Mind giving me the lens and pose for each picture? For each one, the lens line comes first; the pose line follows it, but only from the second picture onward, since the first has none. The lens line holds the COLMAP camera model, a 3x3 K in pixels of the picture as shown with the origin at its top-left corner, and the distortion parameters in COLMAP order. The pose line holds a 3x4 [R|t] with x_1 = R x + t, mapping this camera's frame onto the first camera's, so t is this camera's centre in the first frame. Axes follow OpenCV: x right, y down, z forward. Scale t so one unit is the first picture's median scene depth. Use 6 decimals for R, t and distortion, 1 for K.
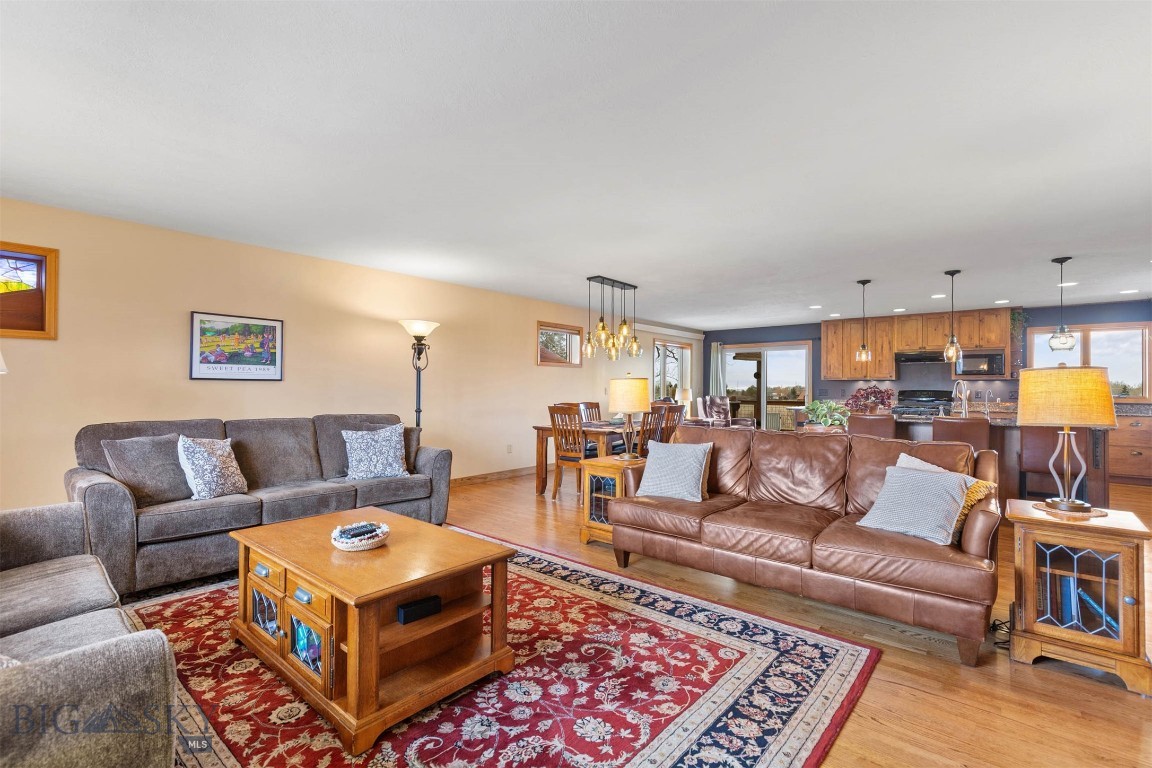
lens RADIAL K [[521.4, 0, 580.6], [0, 521.4, 380.4], [0, 0, 1]] dist [0.005127, 0.000040]
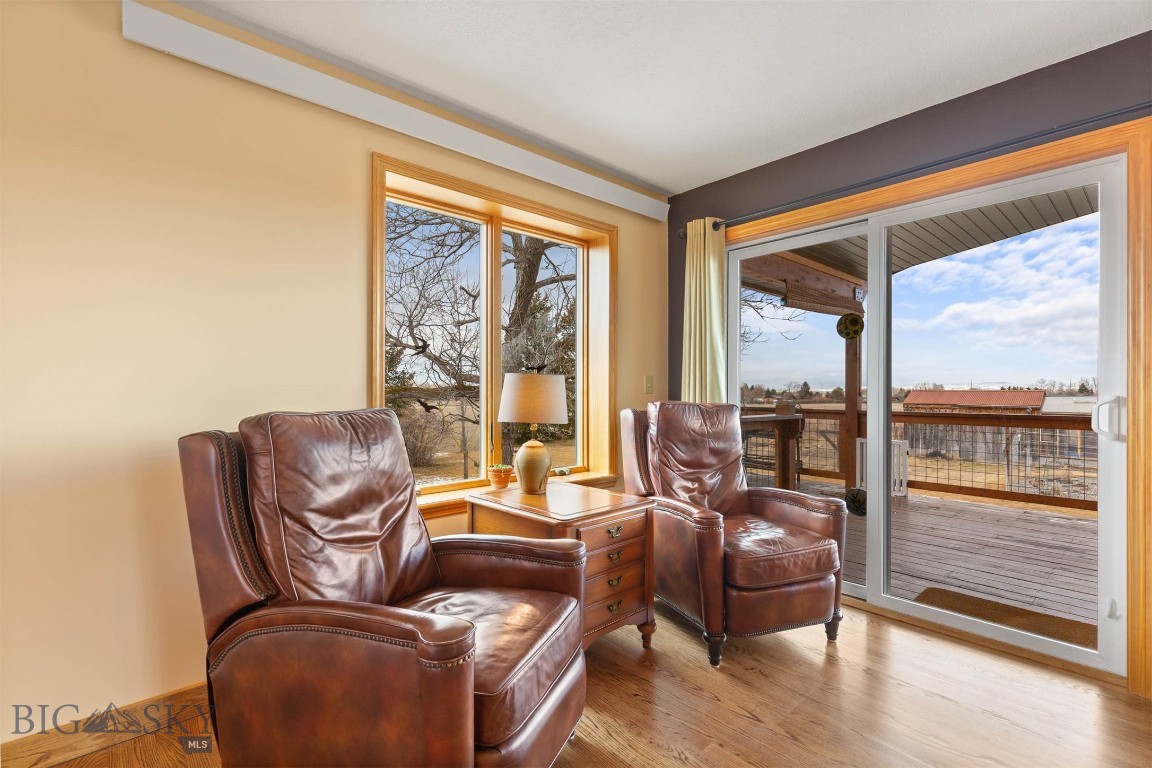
lens RADIAL K [[521.4, 0, 586.9], [0, 521.4, 385.2], [0, 0, 1]] dist [0.005127, 0.000040]
pose [[0.992014, -0.005105, -0.126021, 0.604209], [0.005915, 0.999964, 0.006054, 0.046033], [0.125986, -0.006751, 0.992009, 1.801382]]
